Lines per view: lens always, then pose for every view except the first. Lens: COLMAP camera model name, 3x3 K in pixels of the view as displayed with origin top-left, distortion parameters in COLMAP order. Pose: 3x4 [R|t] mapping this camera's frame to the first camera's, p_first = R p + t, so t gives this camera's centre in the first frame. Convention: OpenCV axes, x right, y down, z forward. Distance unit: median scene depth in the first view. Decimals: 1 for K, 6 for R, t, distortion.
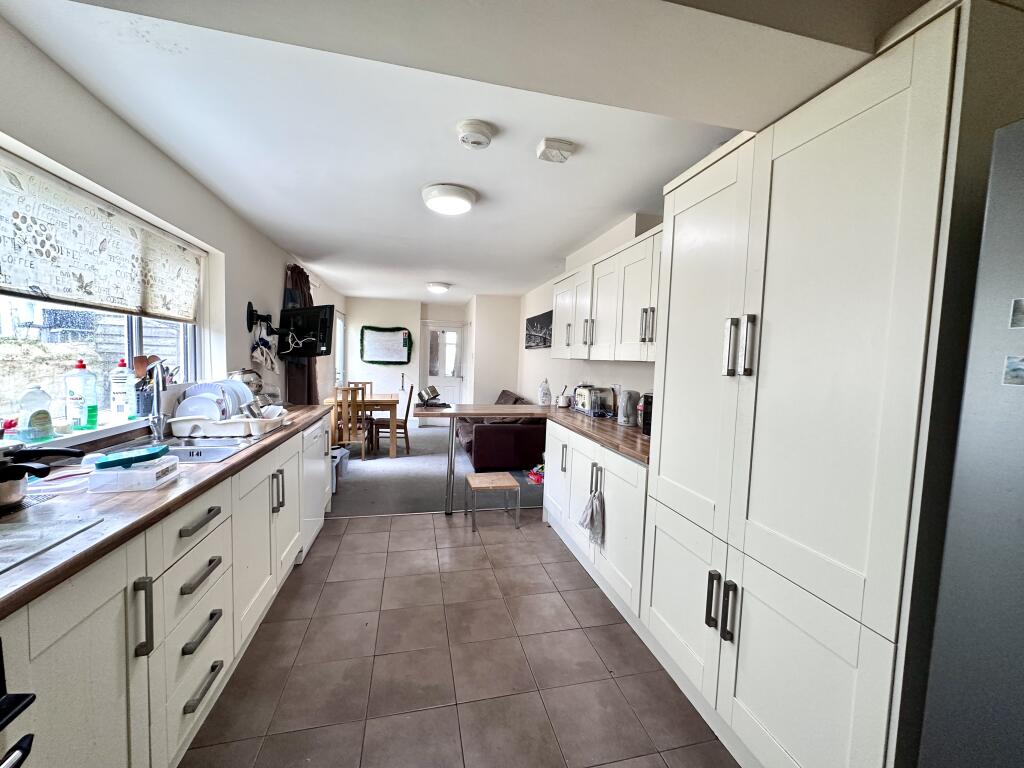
lens RADIAL K [[406.0, 0, 511.4], [0, 406.0, 386.1], [0, 0, 1]] dist [-0.002065, 0.000031]
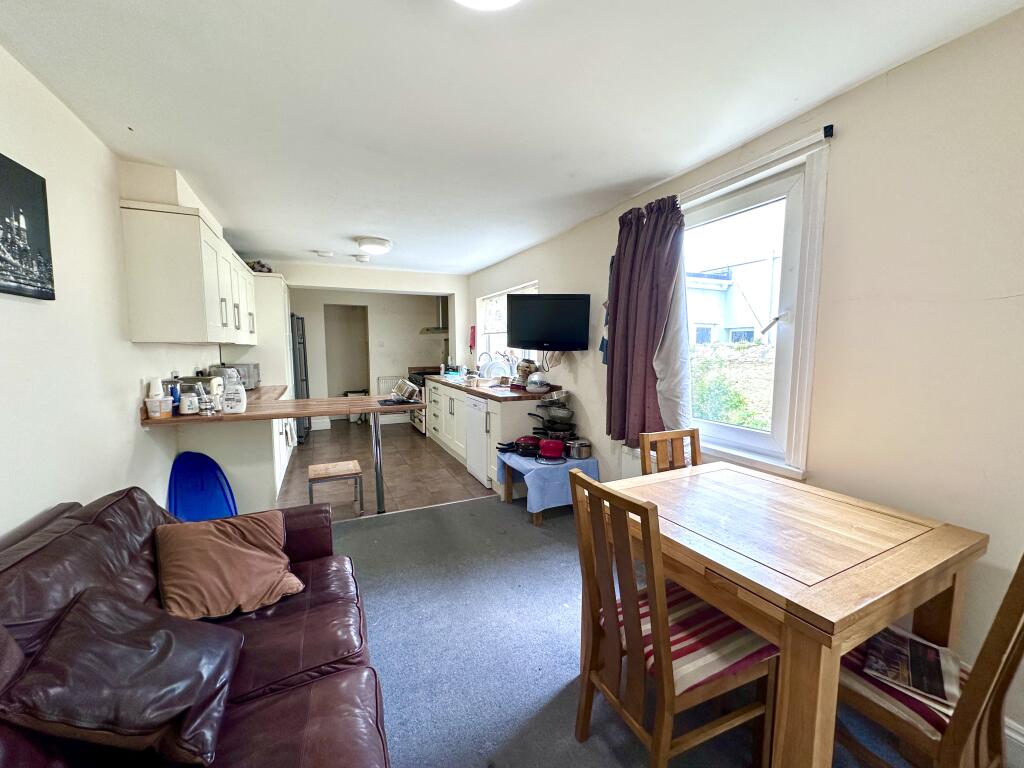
lens RADIAL K [[406.0, 0, 512.5], [0, 406.0, 384.6], [0, 0, 1]] dist [-0.002065, 0.000031]
pose [[-0.977905, -0.011418, -0.208737, -0.411294], [-0.043427, 0.987820, 0.149420, -0.216315], [0.204488, 0.155183, -0.966490, 3.143618]]
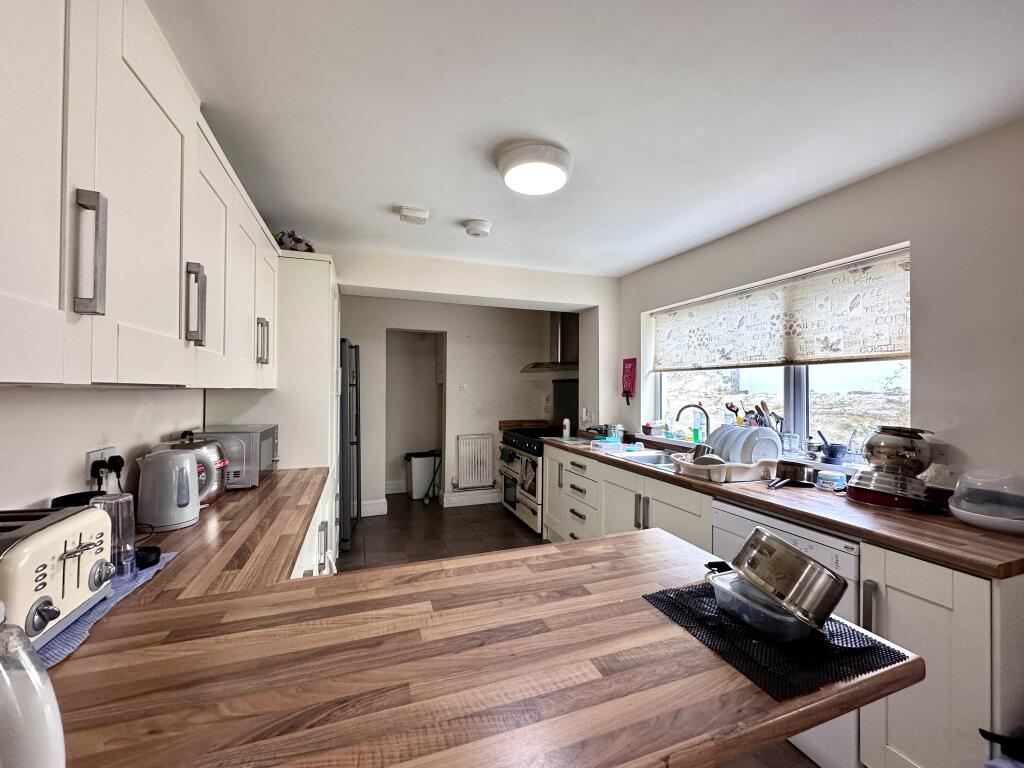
lens RADIAL K [[406.0, 0, 512.7], [0, 406.0, 386.8], [0, 0, 1]] dist [-0.002065, 0.000031]
pose [[-0.991251, -0.038327, -0.126305, -0.045572], [-0.045443, 0.997509, 0.053950, -0.140010], [0.123922, 0.059217, -0.990523, 1.981701]]
